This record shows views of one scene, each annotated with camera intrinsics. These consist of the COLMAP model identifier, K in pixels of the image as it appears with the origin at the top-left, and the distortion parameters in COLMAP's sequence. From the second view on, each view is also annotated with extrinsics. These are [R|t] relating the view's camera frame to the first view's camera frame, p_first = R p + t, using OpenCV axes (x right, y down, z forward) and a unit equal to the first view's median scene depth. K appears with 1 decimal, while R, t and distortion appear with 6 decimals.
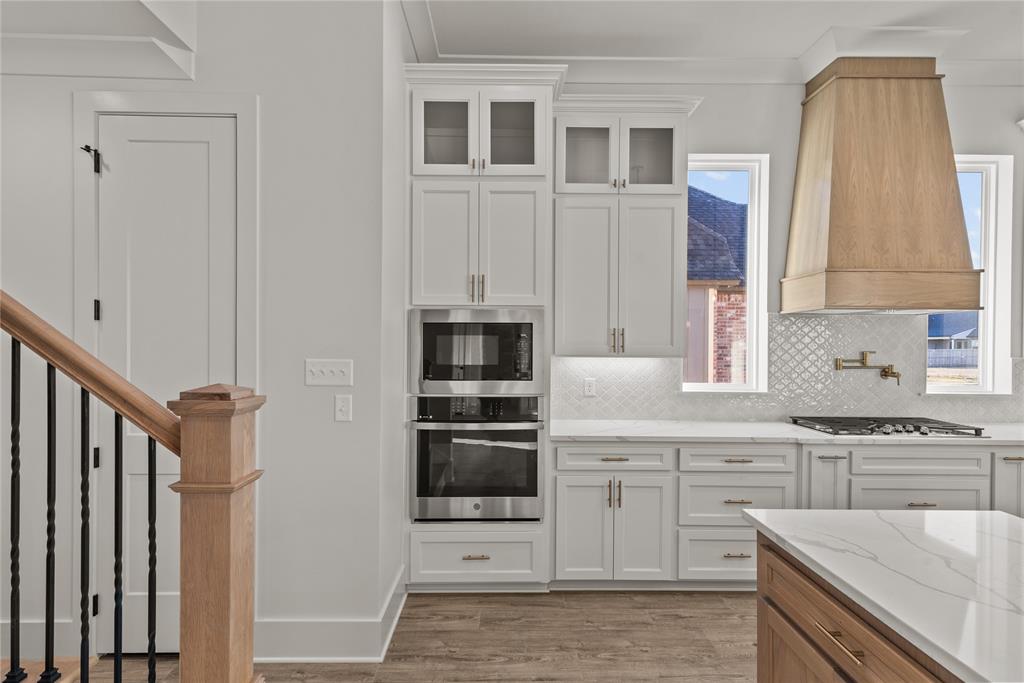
lens RADIAL K [[530.4, 0, 505.1], [0, 530.4, 348.3], [0, 0, 1]] dist [0.009425, 0.000279]
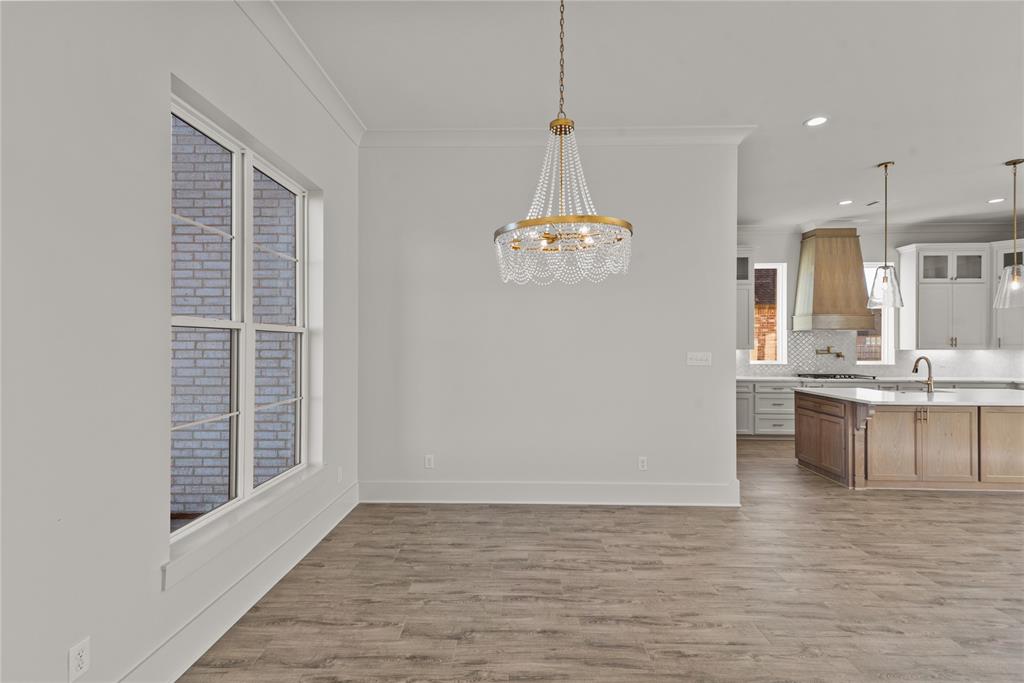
lens RADIAL K [[464.6, 0, 507.2], [0, 464.6, 338.5], [0, 0, 1]] dist [0.020122, -0.000740]
pose [[0.999230, -0.005840, -0.038805, -0.744307], [0.005483, 0.999942, -0.009302, -0.020551], [0.038857, 0.009082, 0.999204, -1.256039]]
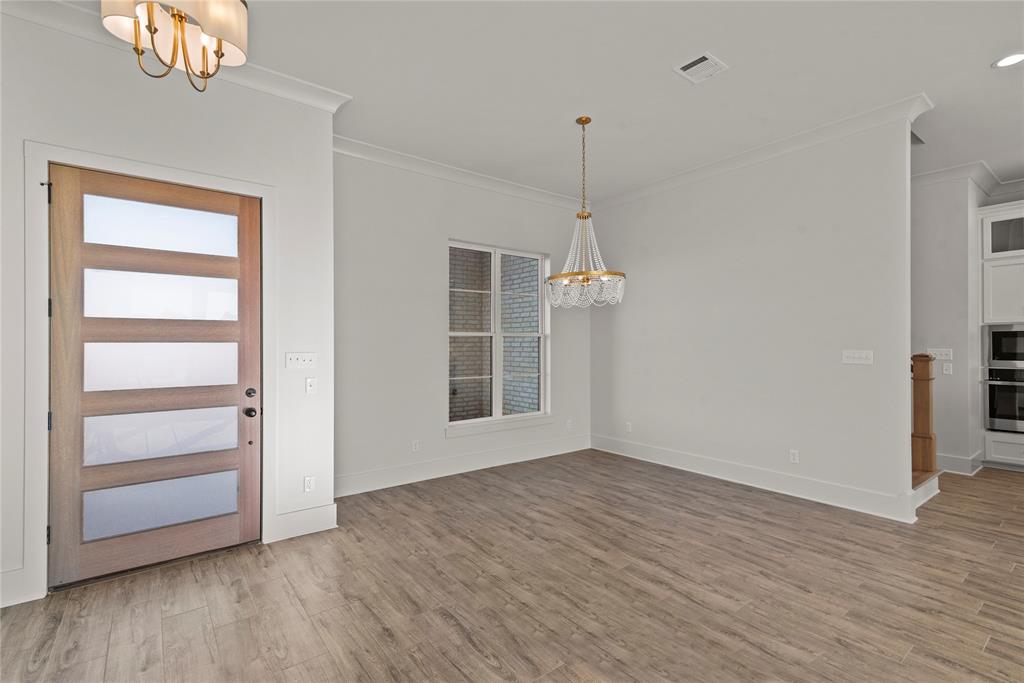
lens RADIAL K [[480.9, 0, 508.3], [0, 480.9, 343.3], [0, 0, 1]] dist [0.010208, 0.000758]
pose [[0.580270, -0.010187, -0.814360, 0.258917], [0.007581, 0.999946, -0.007107, -0.007501], [0.814389, -0.002050, 0.580316, -1.432412]]
